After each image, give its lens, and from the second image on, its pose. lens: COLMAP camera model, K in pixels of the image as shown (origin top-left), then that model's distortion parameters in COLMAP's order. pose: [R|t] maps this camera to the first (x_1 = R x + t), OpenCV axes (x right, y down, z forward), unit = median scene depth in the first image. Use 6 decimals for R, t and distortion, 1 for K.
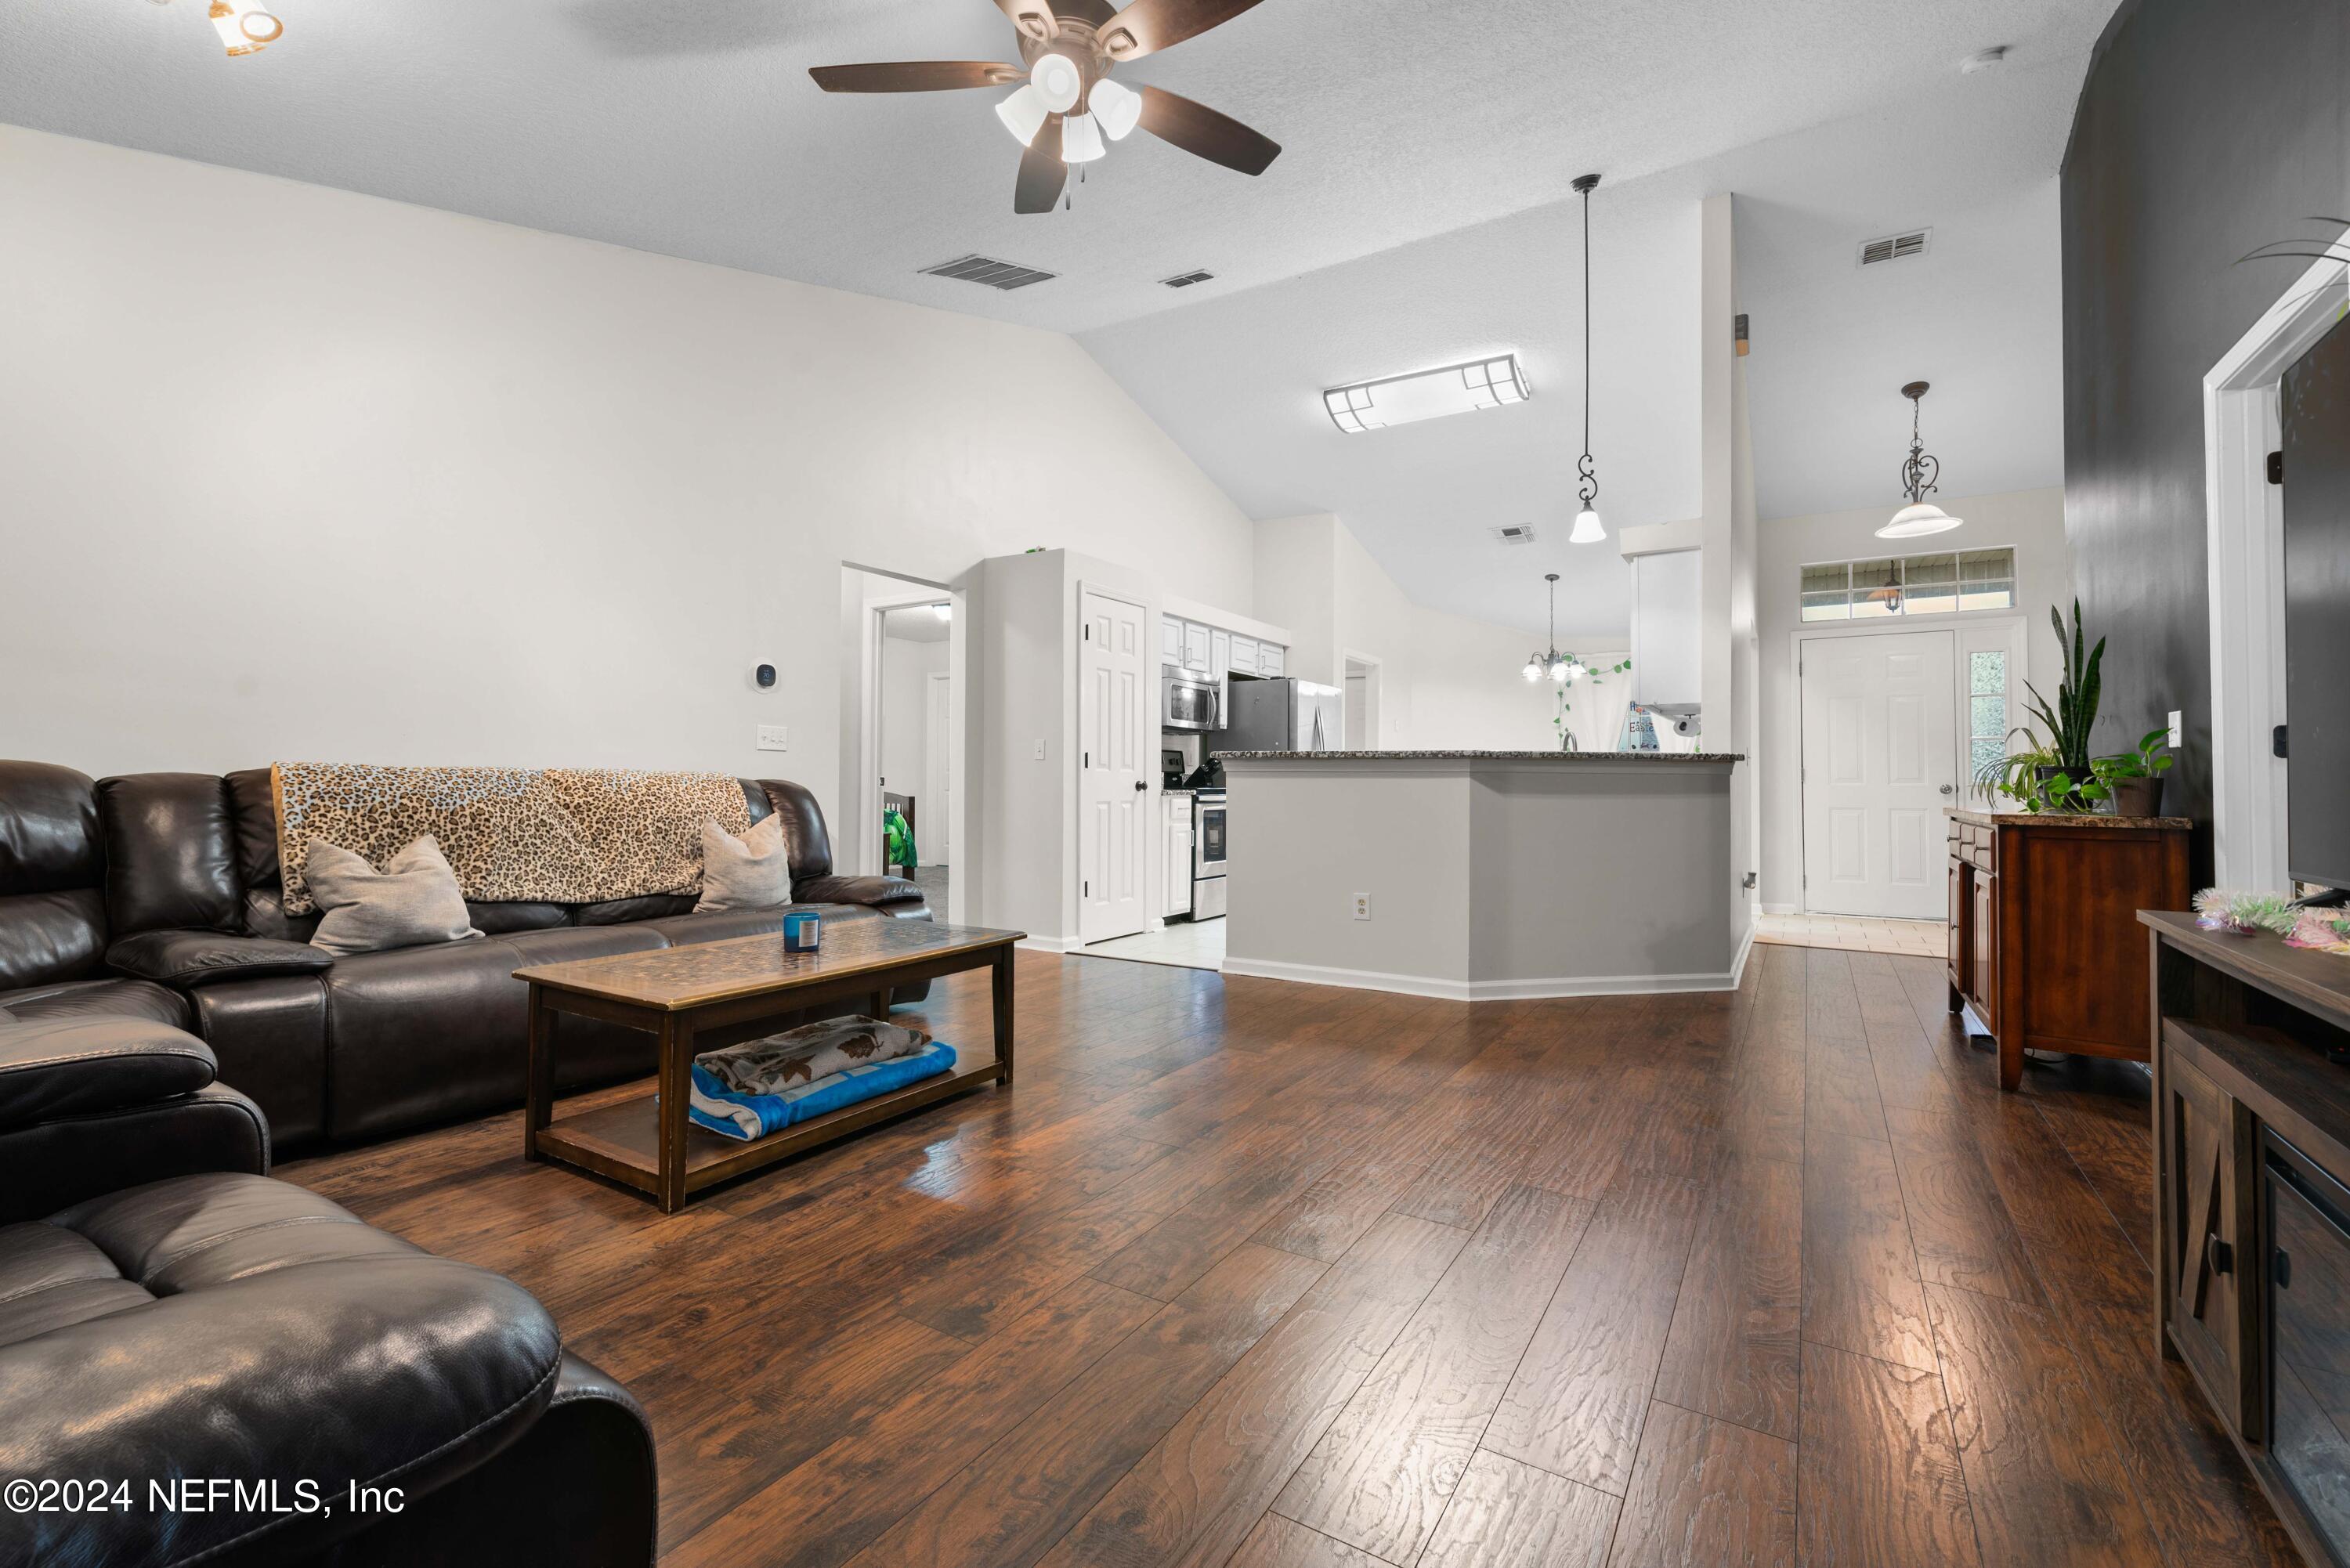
lens RADIAL K [[1006.4, 0, 1169.5], [0, 1006.4, 774.7], [0, 0, 1]] dist [-0.003081, -0.000294]
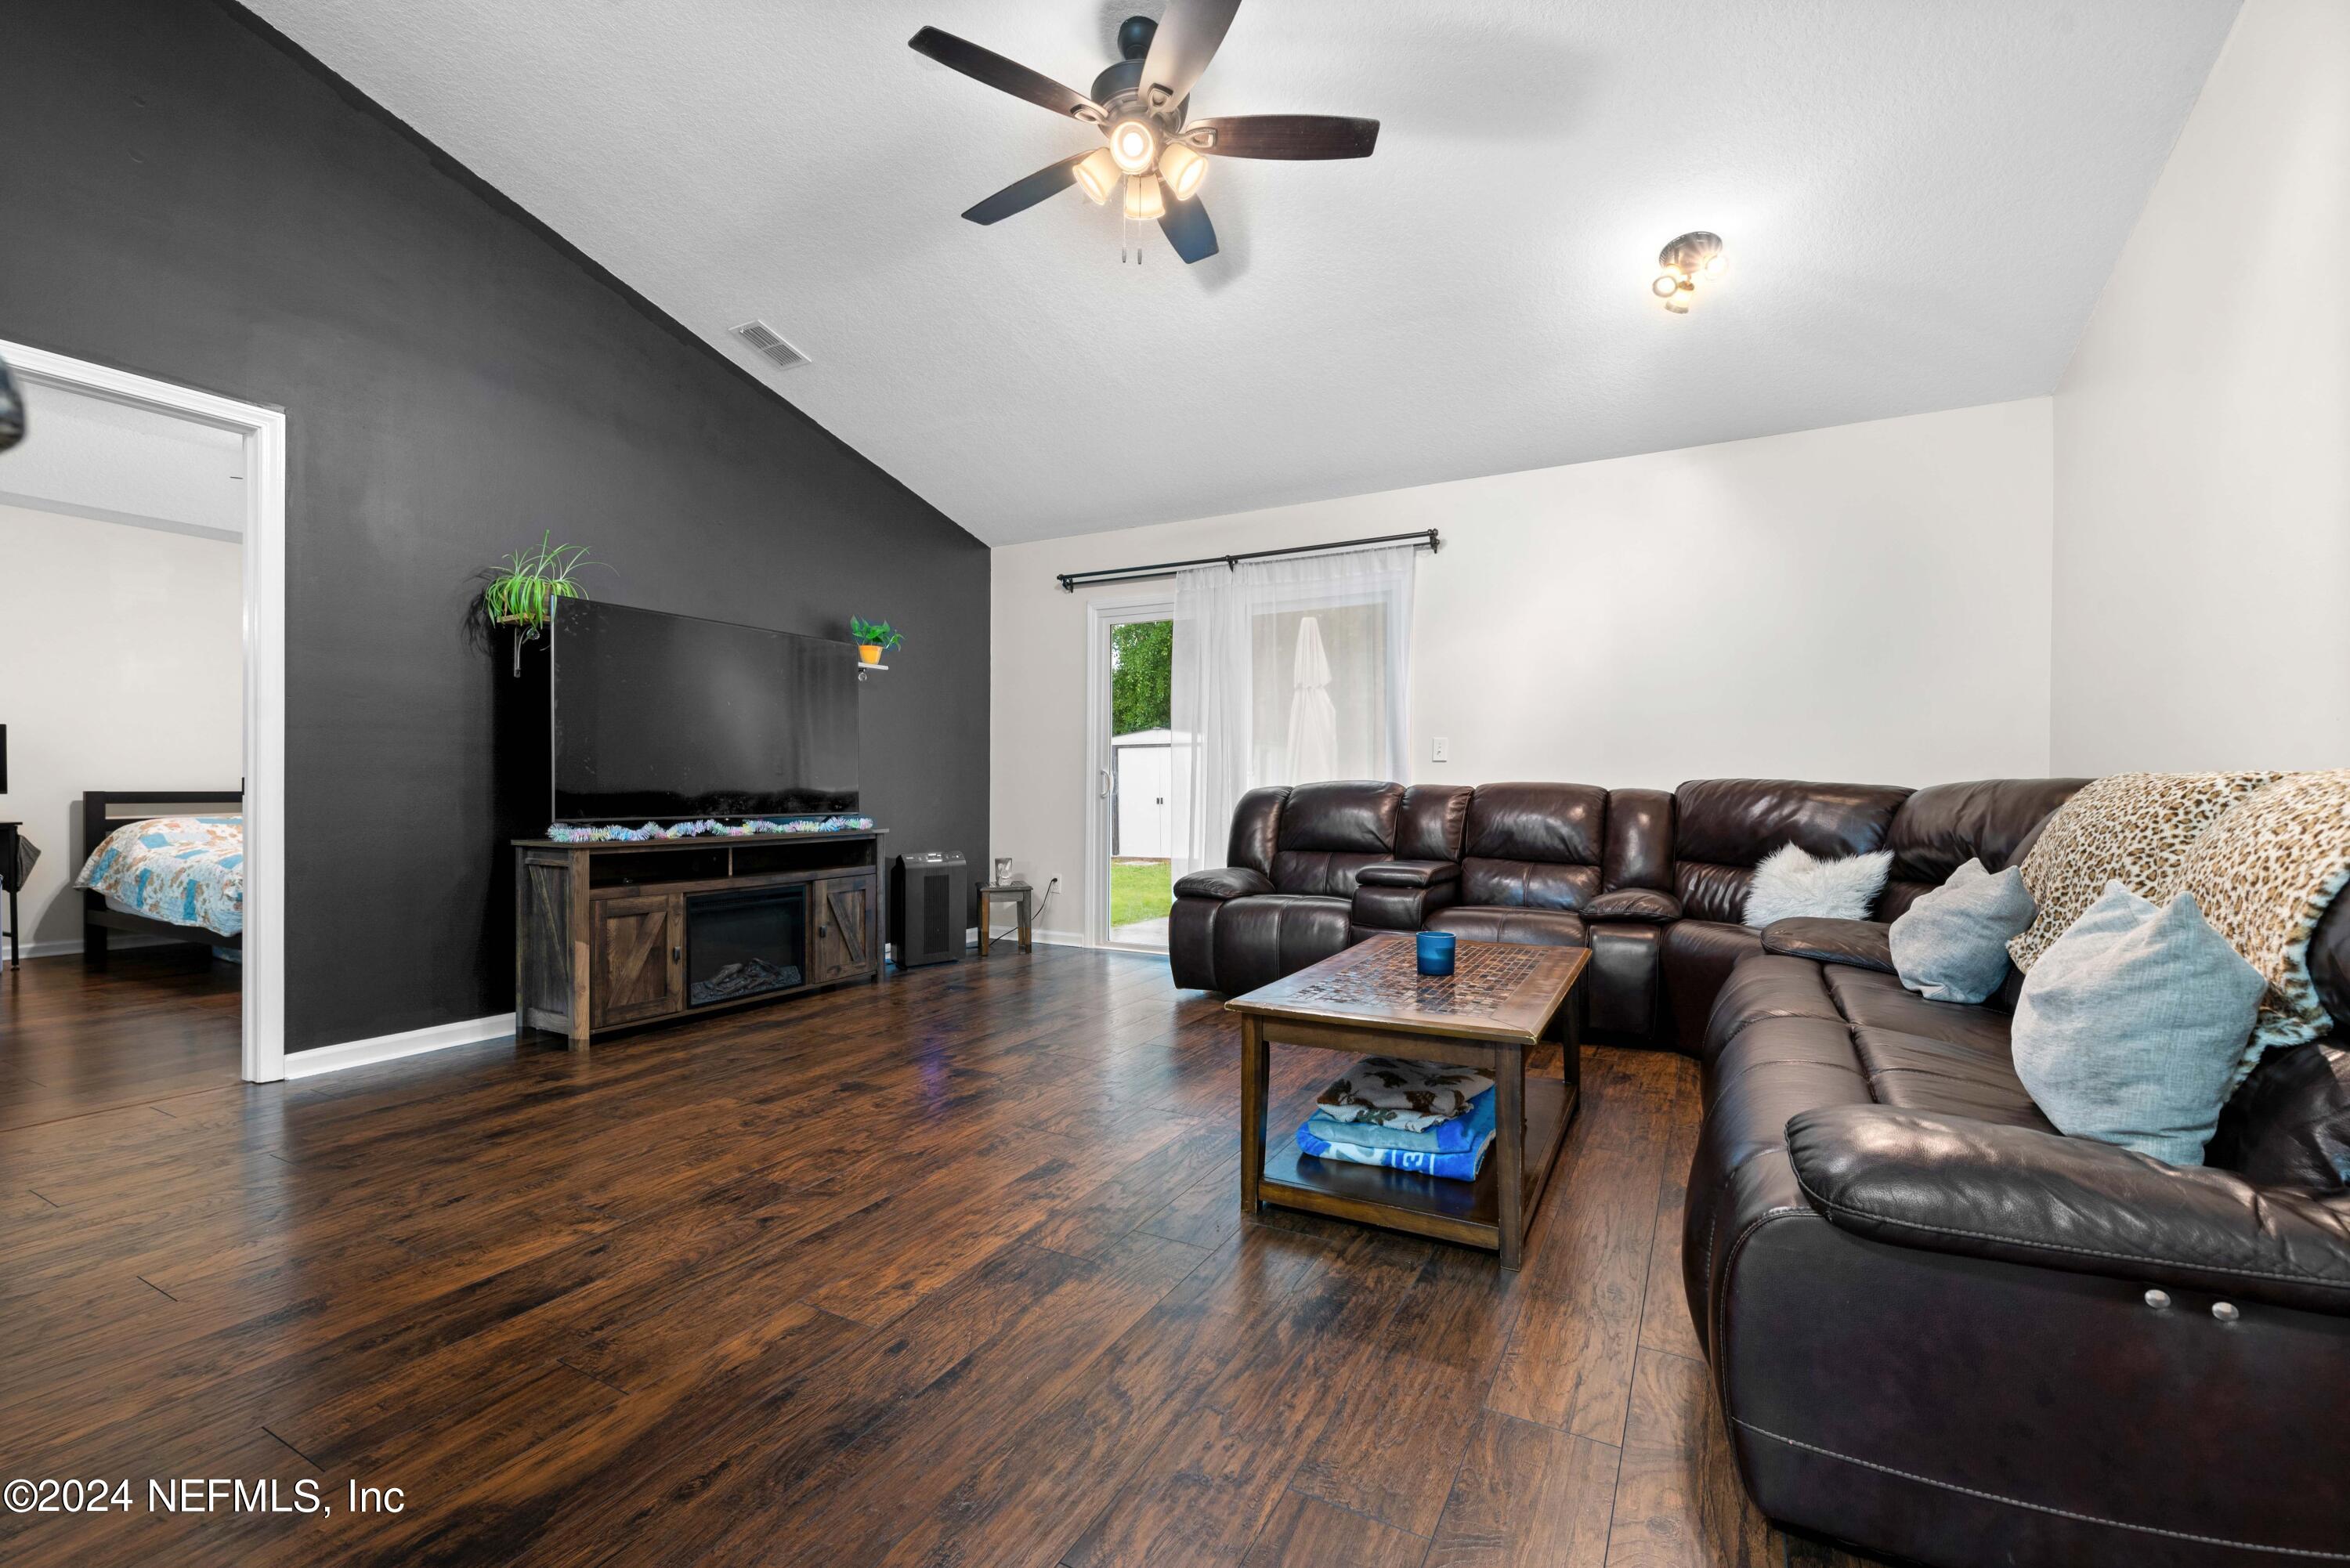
lens RADIAL K [[1014.1, 0, 1175.9], [0, 1014.1, 794.8], [0, 0, 1]] dist [-0.000868, -0.000063]
pose [[-0.998204, -0.011898, -0.058720, -0.084579], [-0.011348, 0.999889, -0.009698, 0.025258], [0.058829, -0.009015, -0.998227, 2.201384]]
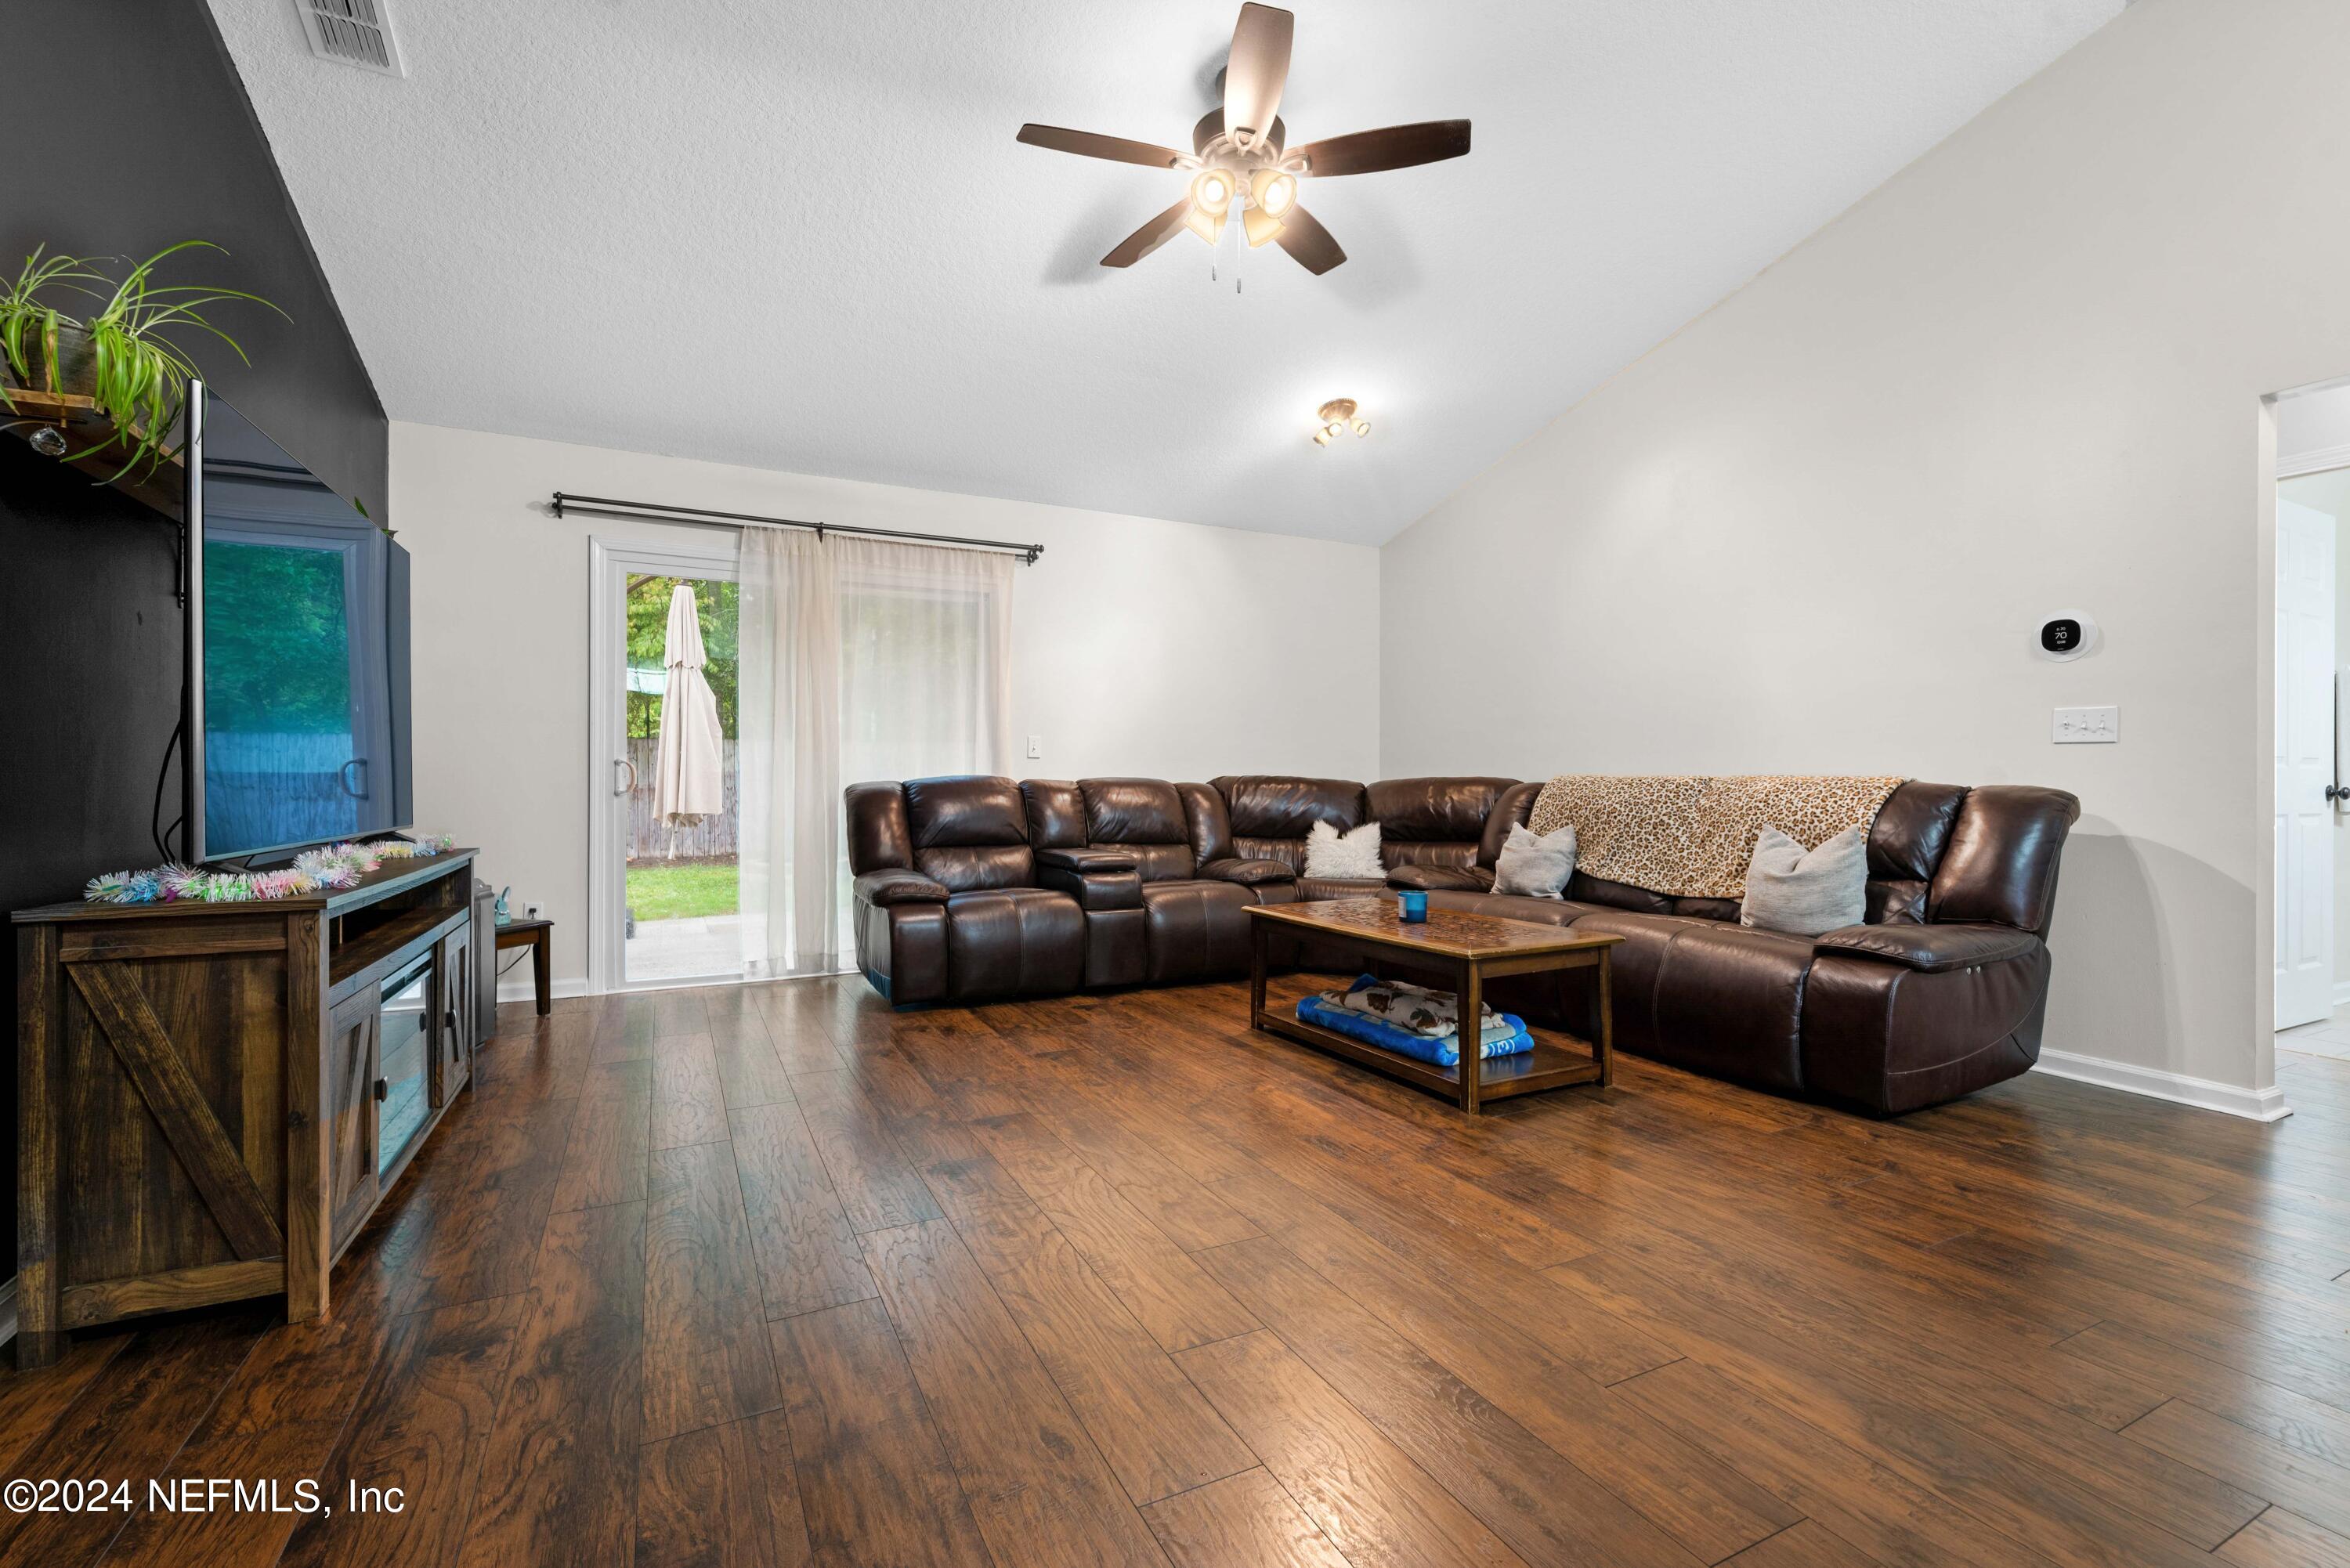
lens RADIAL K [[1006.4, 0, 1169.5], [0, 1006.4, 774.7], [0, 0, 1]] dist [-0.003081, -0.000294]
pose [[-0.517597, -0.015972, -0.855476, 0.994080], [0.005500, 0.999743, -0.021994, 0.019182], [0.855607, -0.016089, -0.517376, 1.596510]]
